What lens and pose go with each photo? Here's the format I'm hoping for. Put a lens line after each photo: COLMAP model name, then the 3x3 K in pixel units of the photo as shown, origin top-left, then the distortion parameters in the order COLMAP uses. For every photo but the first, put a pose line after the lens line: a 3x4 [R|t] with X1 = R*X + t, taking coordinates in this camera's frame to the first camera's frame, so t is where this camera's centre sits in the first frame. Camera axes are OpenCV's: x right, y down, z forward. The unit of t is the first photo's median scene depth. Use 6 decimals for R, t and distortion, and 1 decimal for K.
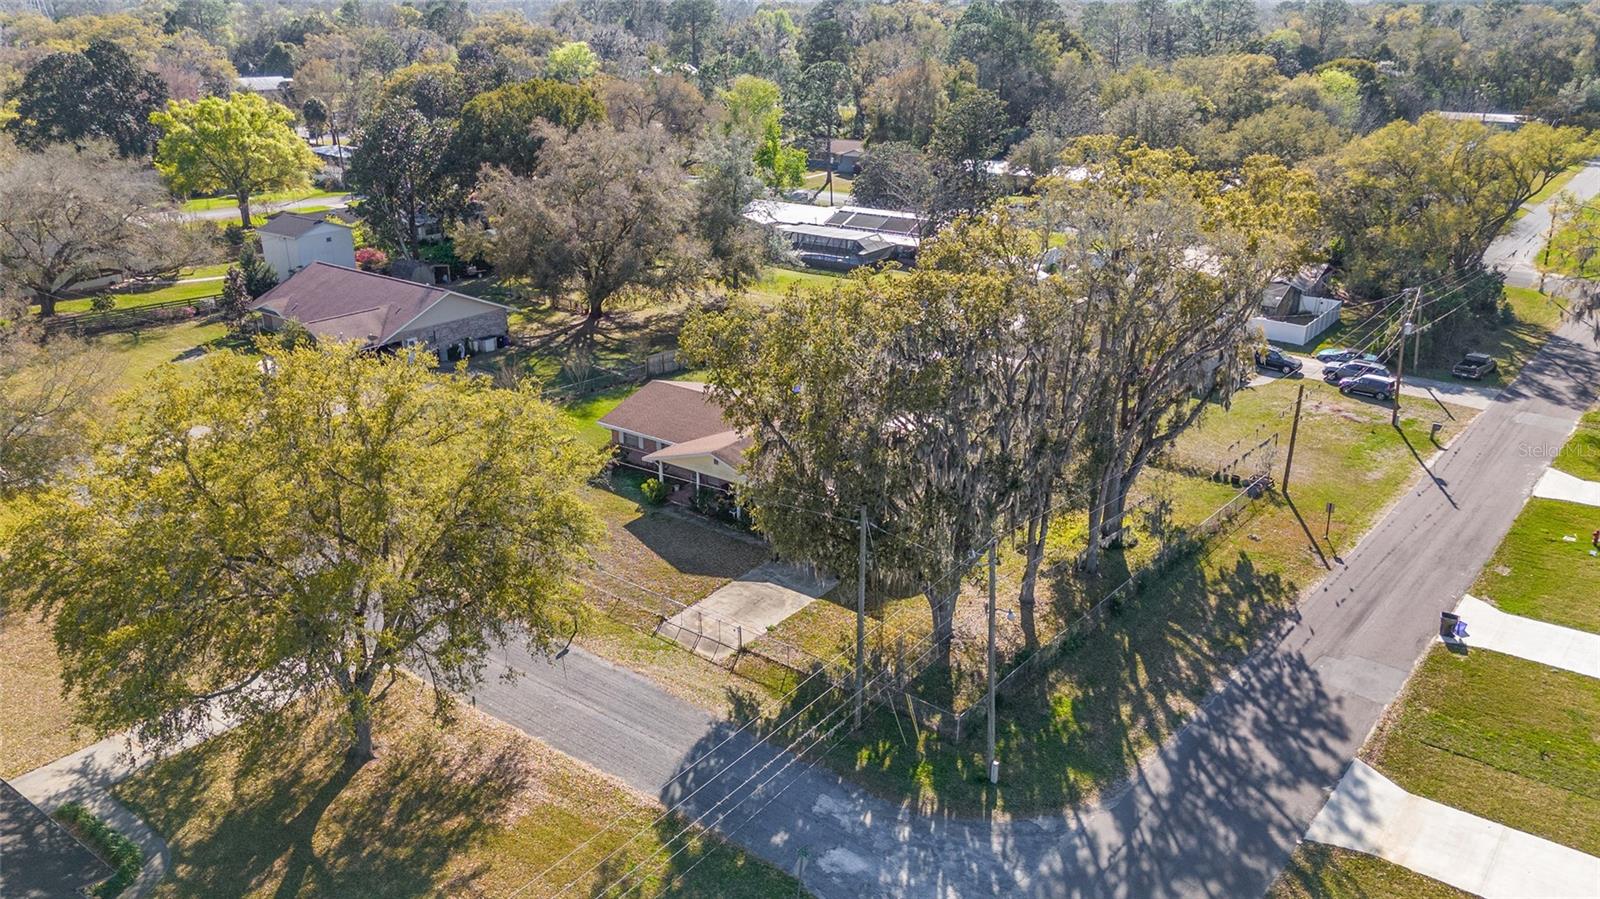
lens RADIAL K [[1156.7, 0, 806.8], [0, 1156.7, 449.2], [0, 0, 1]] dist [0.079450, 0.001160]
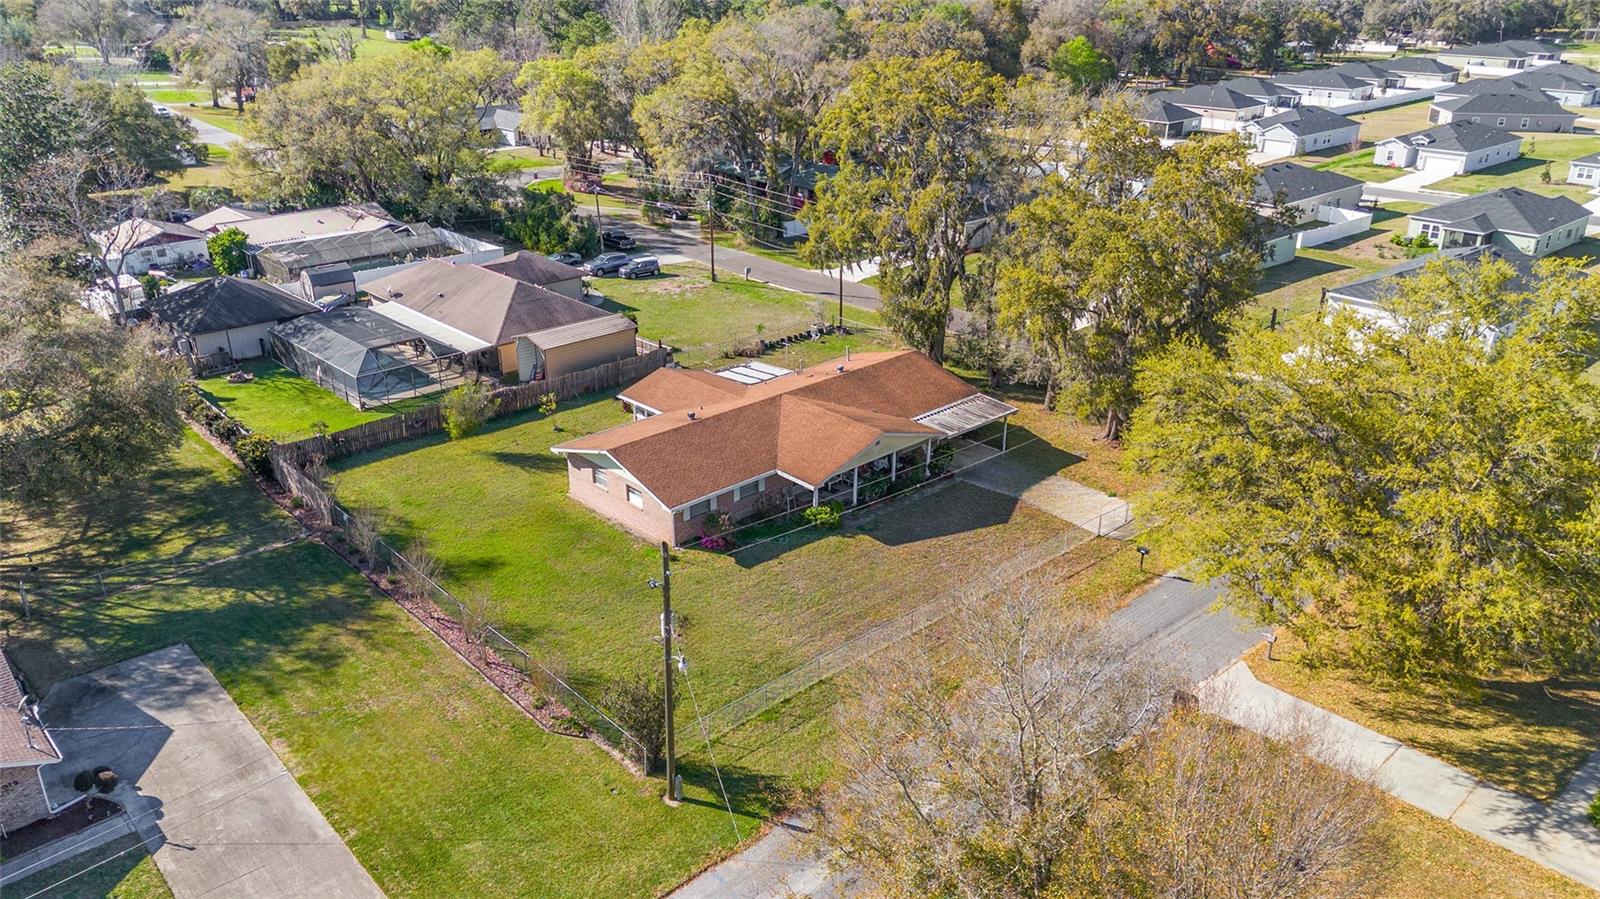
lens RADIAL K [[1156.7, 0, 806.8], [0, 1156.7, 449.2], [0, 0, 1]] dist [0.079450, 0.001160]
pose [[0.172202, -0.389567, 0.904756, -1.323528], [0.350775, 0.882521, 0.313230, -0.416470], [-0.920491, 0.263427, 0.288622, 1.113385]]
